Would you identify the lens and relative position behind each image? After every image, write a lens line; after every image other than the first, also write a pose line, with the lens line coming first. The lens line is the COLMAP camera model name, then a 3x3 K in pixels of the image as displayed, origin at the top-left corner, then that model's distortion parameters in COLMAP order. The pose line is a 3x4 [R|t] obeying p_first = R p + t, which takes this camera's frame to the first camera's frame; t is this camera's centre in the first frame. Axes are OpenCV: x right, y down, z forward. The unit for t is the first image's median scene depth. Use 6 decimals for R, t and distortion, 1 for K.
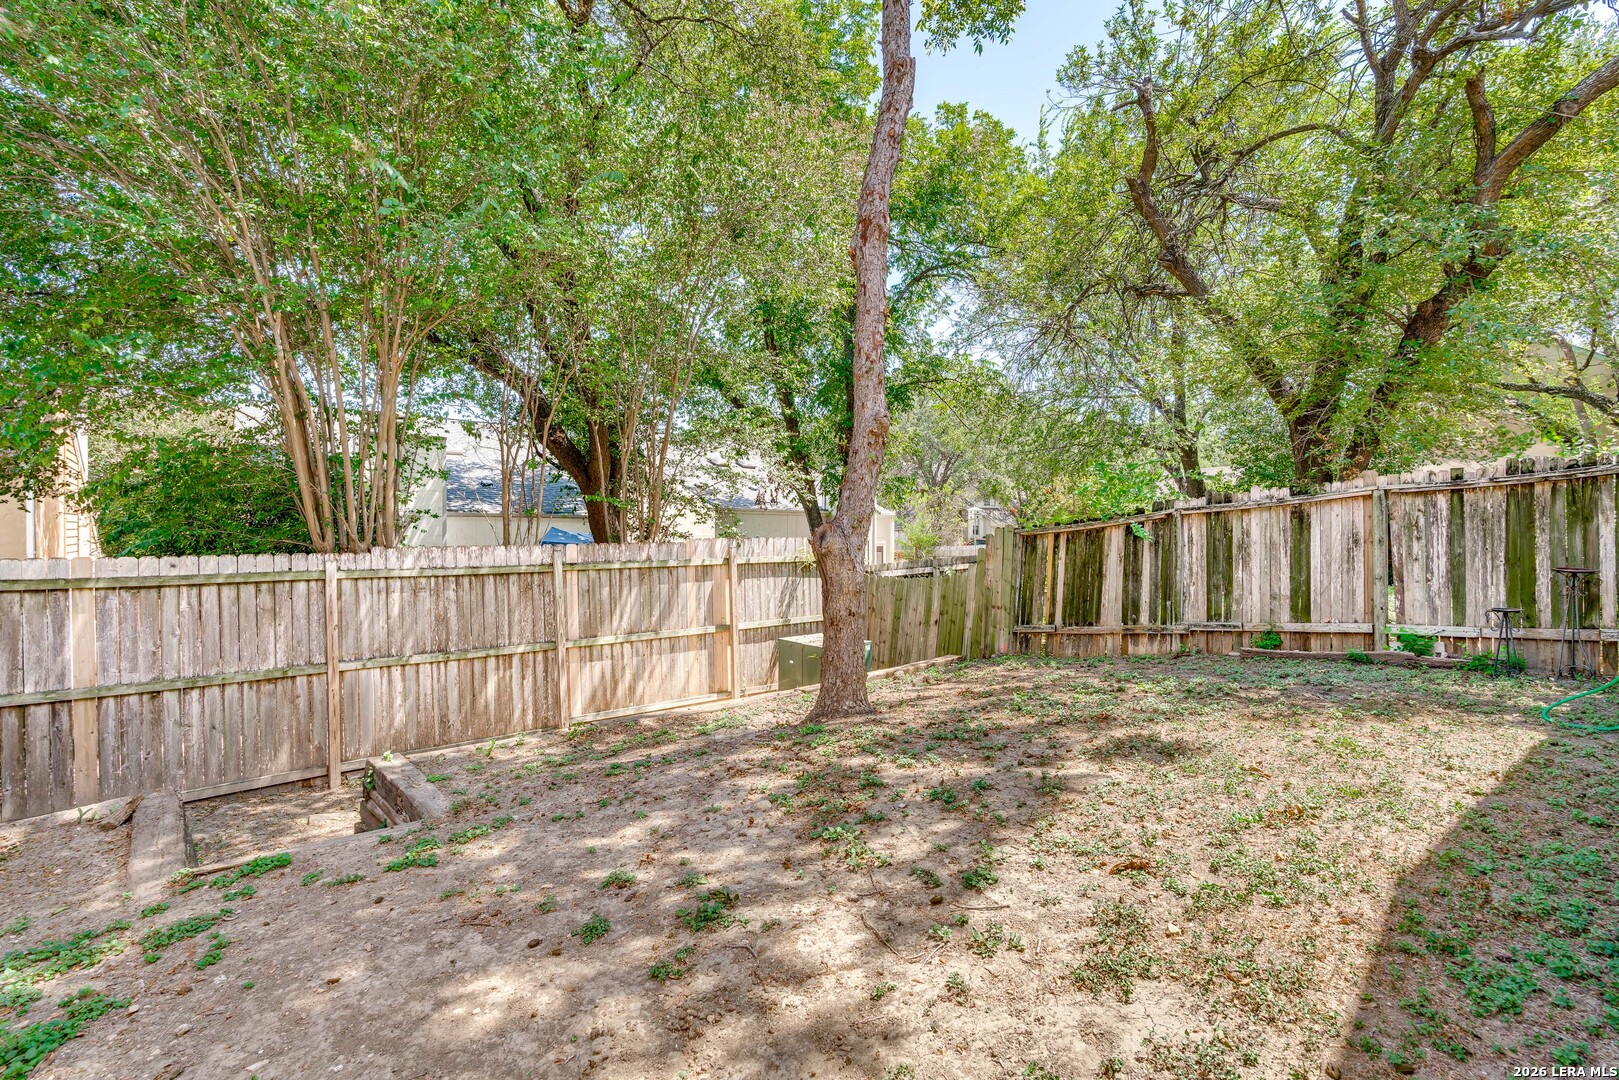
lens RADIAL K [[730.1, 0, 799.6], [0, 730.1, 537.2], [0, 0, 1]] dist [-0.014106, 0.006198]
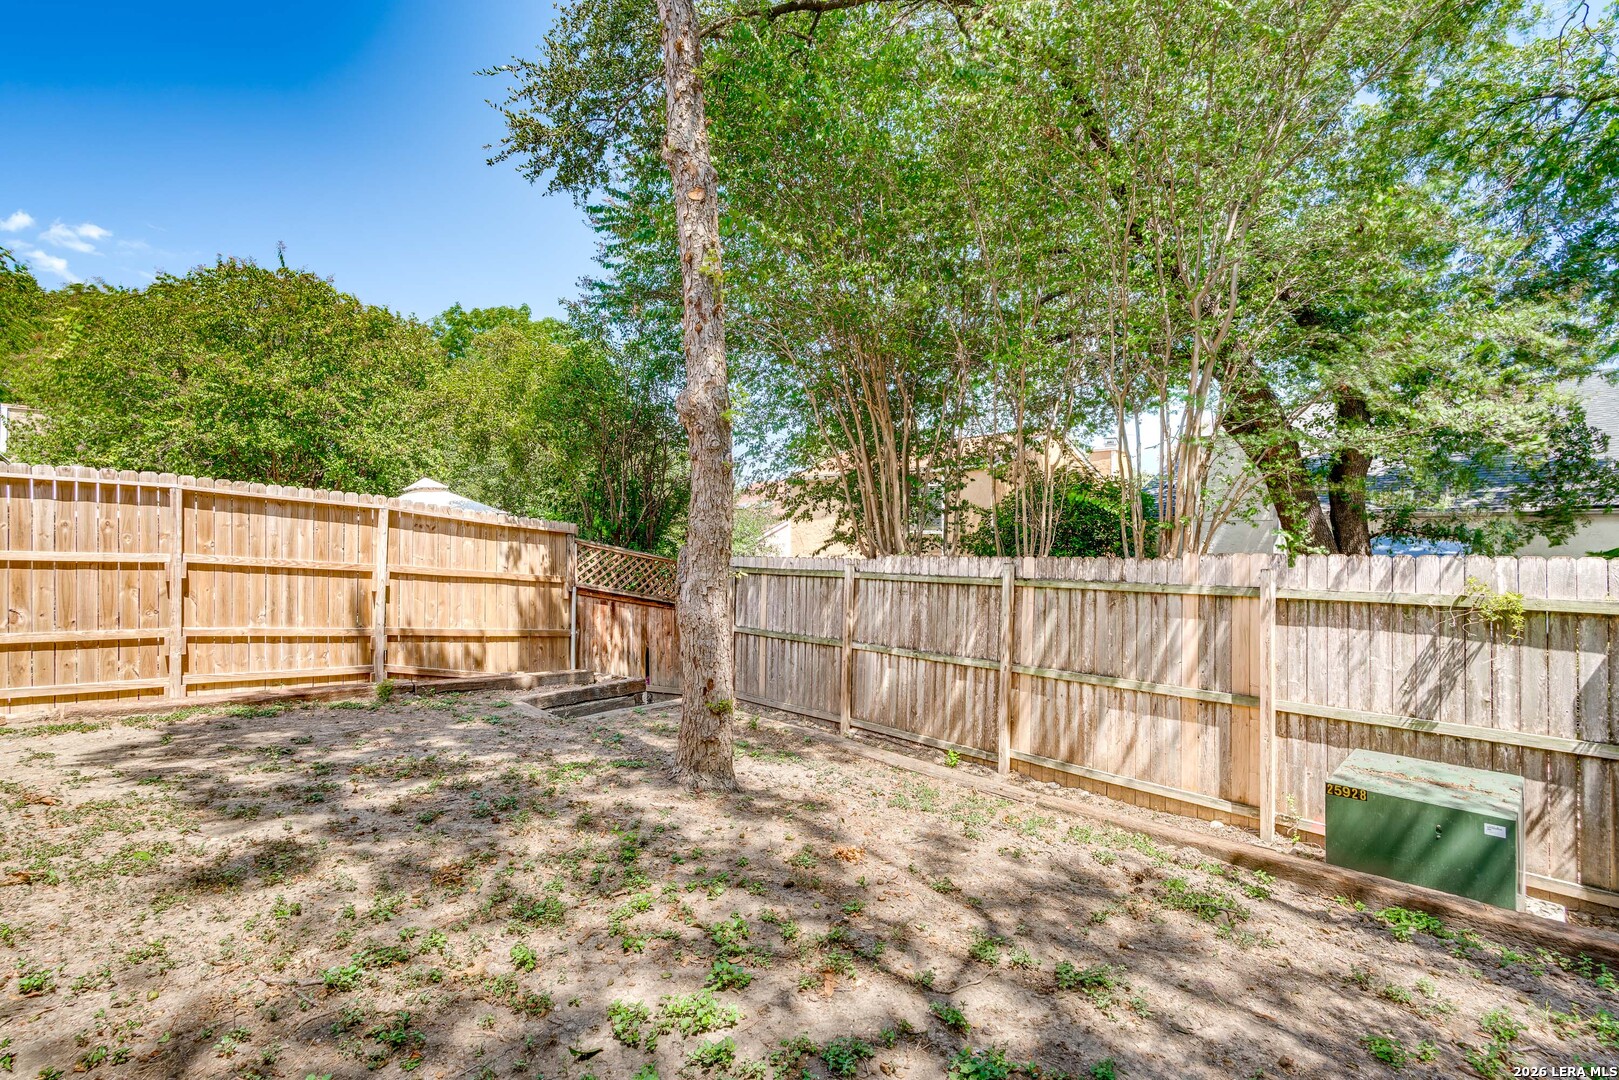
lens RADIAL K [[730.1, 0, 799.6], [0, 730.1, 537.2], [0, 0, 1]] dist [-0.014106, 0.006198]
pose [[0.041805, 0.003605, -0.999119, 0.588479], [0.004340, 0.999983, 0.003790, -0.019580], [0.999116, -0.004495, 0.041789, 0.730062]]
